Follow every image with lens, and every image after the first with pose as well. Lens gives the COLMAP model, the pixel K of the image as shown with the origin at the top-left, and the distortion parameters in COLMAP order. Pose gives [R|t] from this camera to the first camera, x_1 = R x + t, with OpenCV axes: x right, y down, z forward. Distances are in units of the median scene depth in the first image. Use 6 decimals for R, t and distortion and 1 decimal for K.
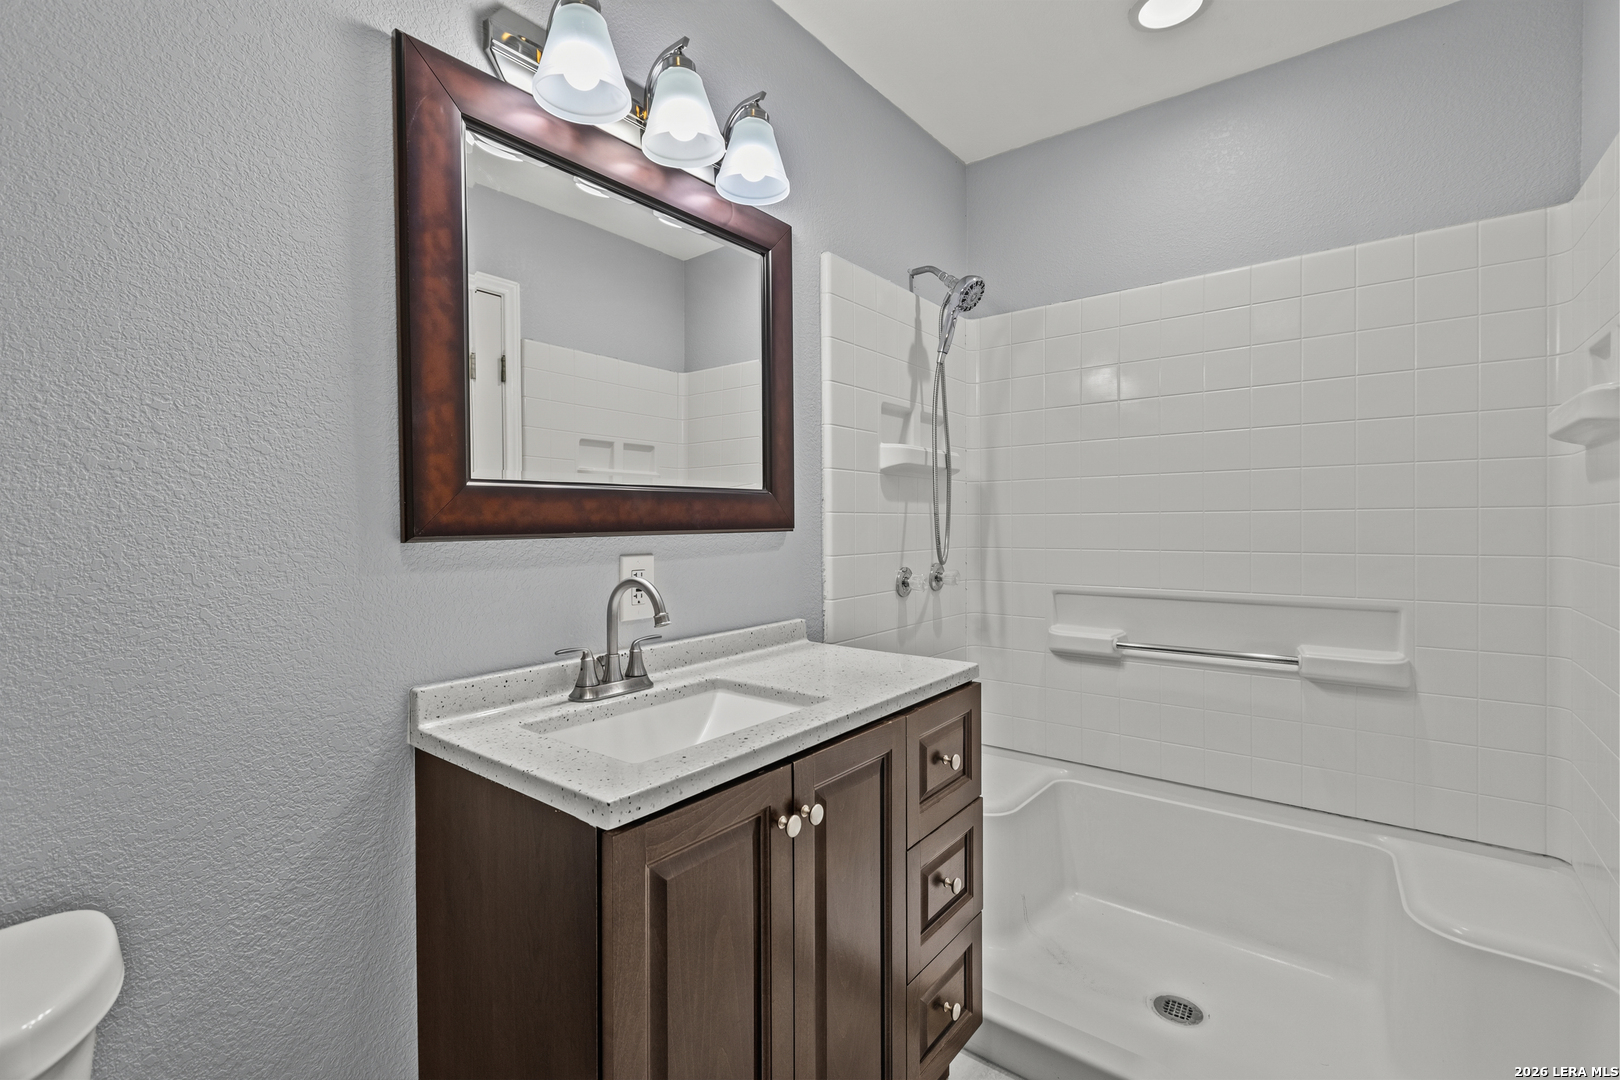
lens RADIAL K [[727.0, 0, 810.0], [0, 727.0, 527.5], [0, 0, 1]] dist [0.003952, 0.000665]
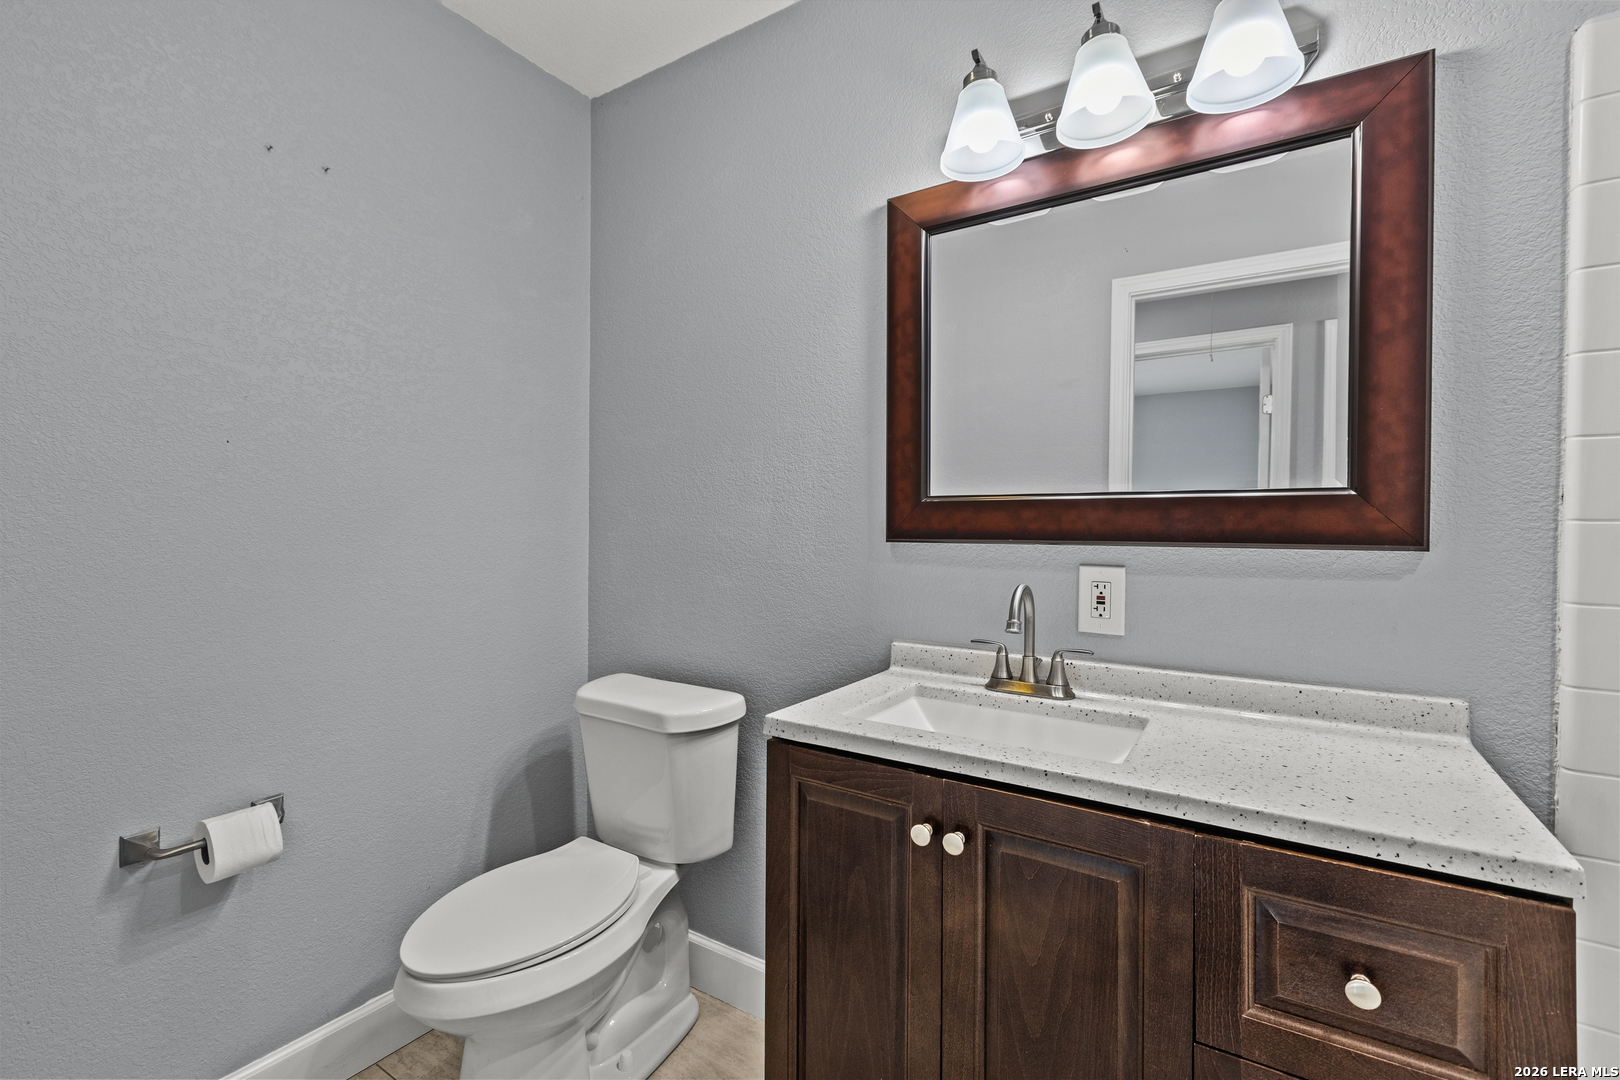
lens RADIAL K [[727.0, 0, 809.3], [0, 727.0, 536.8], [0, 0, 1]] dist [0.003952, 0.000665]
pose [[0.073566, 0.021793, -0.997052, 0.743448], [-0.018721, 0.999615, 0.020468, -0.013968], [0.997115, 0.017160, 0.073946, 0.594279]]
